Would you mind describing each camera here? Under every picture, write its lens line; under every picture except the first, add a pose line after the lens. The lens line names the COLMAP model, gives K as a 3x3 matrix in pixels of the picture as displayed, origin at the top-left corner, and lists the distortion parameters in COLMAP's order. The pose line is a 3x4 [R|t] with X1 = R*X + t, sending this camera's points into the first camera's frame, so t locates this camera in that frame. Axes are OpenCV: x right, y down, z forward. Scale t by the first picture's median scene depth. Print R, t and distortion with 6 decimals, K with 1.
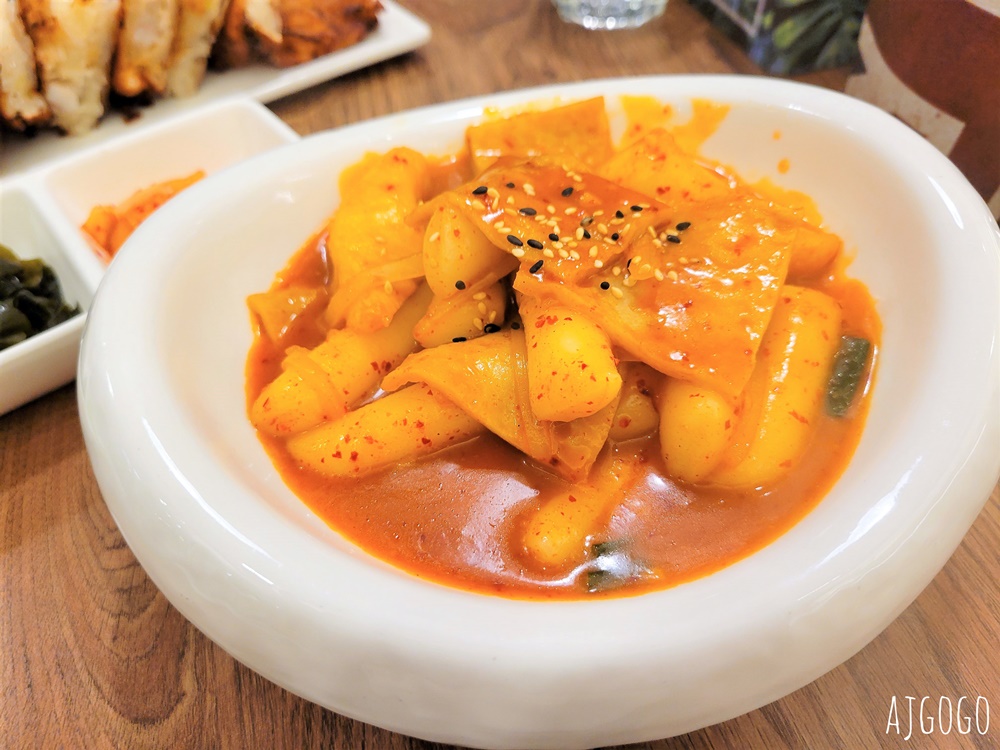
lens RADIAL K [[803.4, 0, 500.0], [0, 803.4, 375.0], [0, 0, 1]] dist [-0.022338, -0.005968]
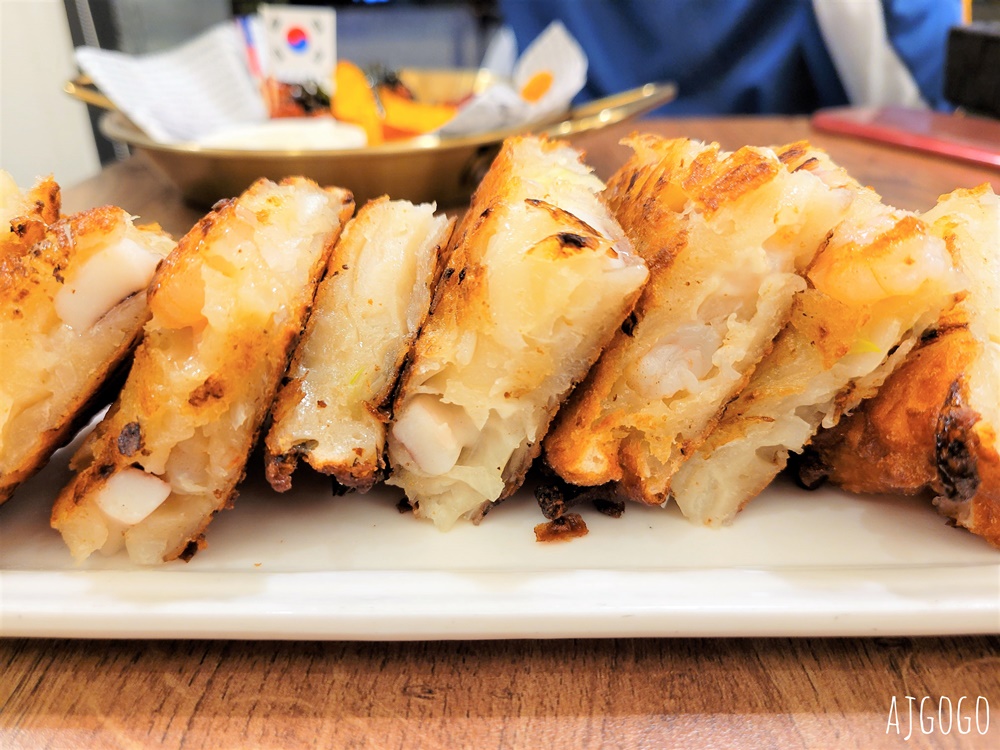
lens RADIAL K [[803.4, 0, 500.0], [0, 803.4, 375.0], [0, 0, 1]] dist [-0.022338, -0.005968]
pose [[0.788394, 0.285172, -0.545080, -0.438576], [-0.463799, 0.857639, -0.222137, -0.438519], [0.404135, 0.427939, 0.808420, 0.961208]]
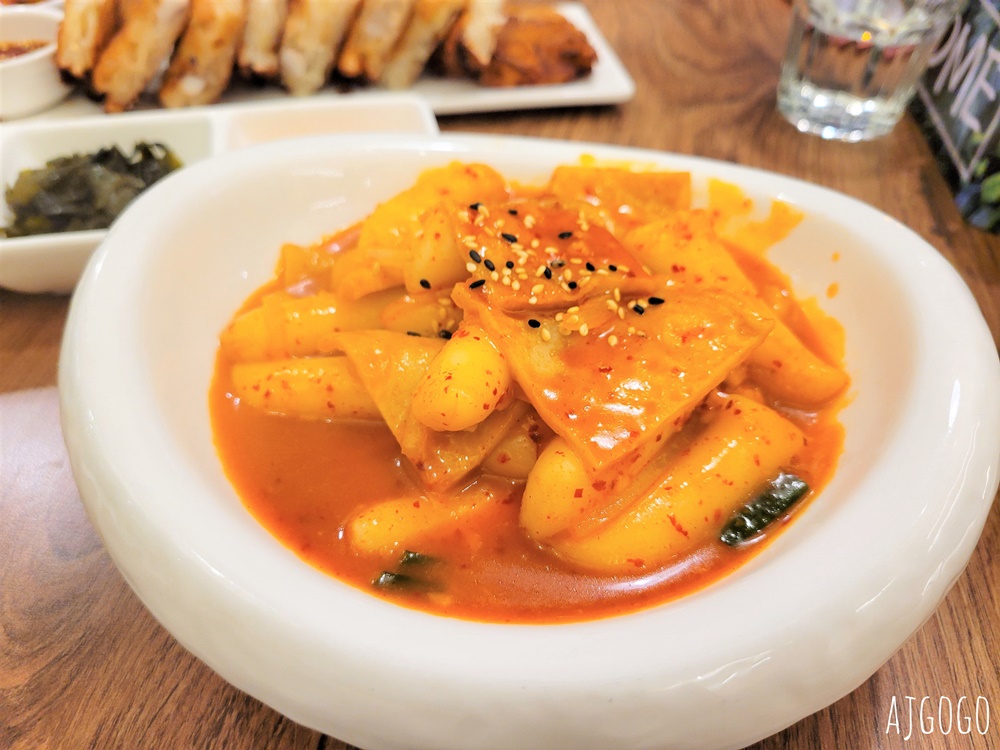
lens RADIAL K [[803.4, 0, 500.0], [0, 803.4, 375.0], [0, 0, 1]] dist [-0.022338, -0.005968]
pose [[0.892879, 0.341803, -0.293152, 0.317650], [-0.363036, 0.931570, -0.019559, -0.012667], [0.266407, 0.123889, 0.955866, 0.028441]]
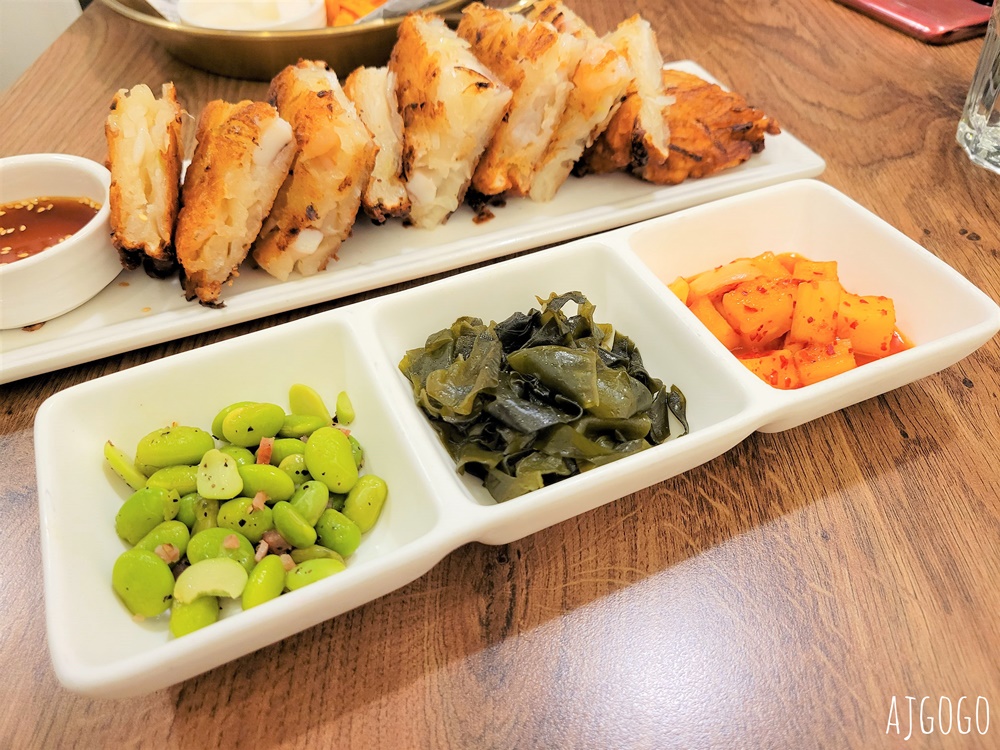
lens RADIAL K [[777.2, 0, 489.3], [0, 777.2, 376.5], [0, 0, 1]] dist [-0.006897, -0.001498]
pose [[0.963835, 0.193112, -0.183655, -0.402994], [-0.203664, 0.978212, -0.040264, -0.177633], [0.171878, 0.076212, 0.982166, 0.252799]]
